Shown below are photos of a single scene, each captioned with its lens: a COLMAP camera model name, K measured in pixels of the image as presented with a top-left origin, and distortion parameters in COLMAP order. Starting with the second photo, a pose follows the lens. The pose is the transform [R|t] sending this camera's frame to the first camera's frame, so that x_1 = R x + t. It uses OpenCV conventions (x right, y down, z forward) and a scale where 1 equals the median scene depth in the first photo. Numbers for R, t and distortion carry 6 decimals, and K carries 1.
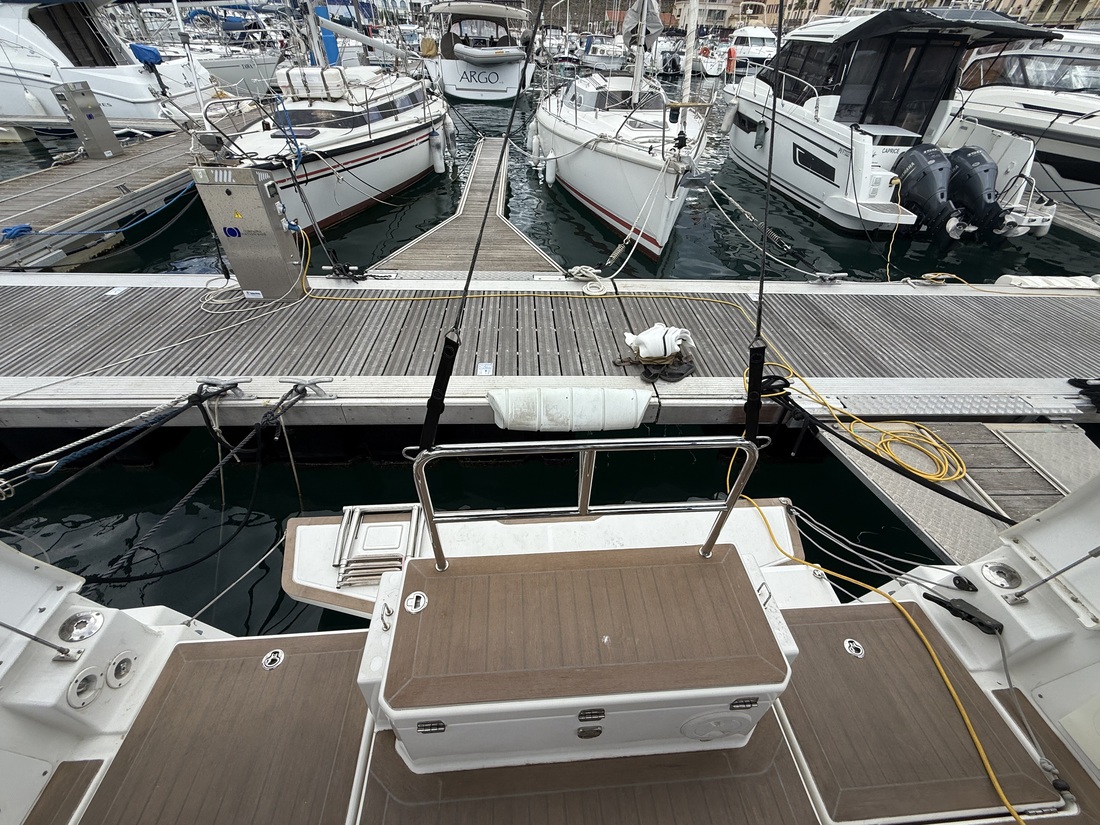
lens RADIAL K [[437.6, 0, 550.0], [0, 437.6, 412.5], [0, 0, 1]] dist [0.004934, 0.000255]
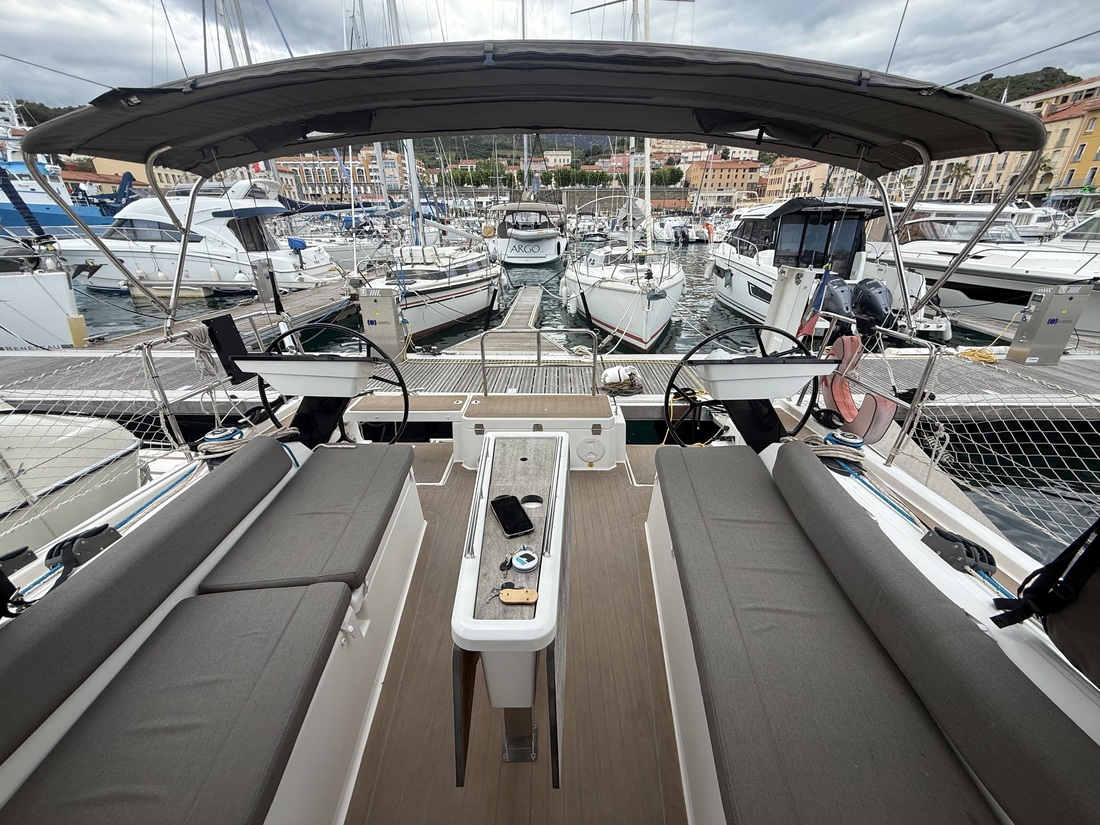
lens RADIAL K [[437.6, 0, 550.0], [0, 437.6, 412.5], [0, 0, 1]] dist [0.004934, 0.000255]
pose [[0.996209, -0.002569, -0.086957, 0.051966], [-0.022718, 0.957197, -0.288544, 0.154428], [0.083976, 0.289425, 0.953510, -0.193562]]
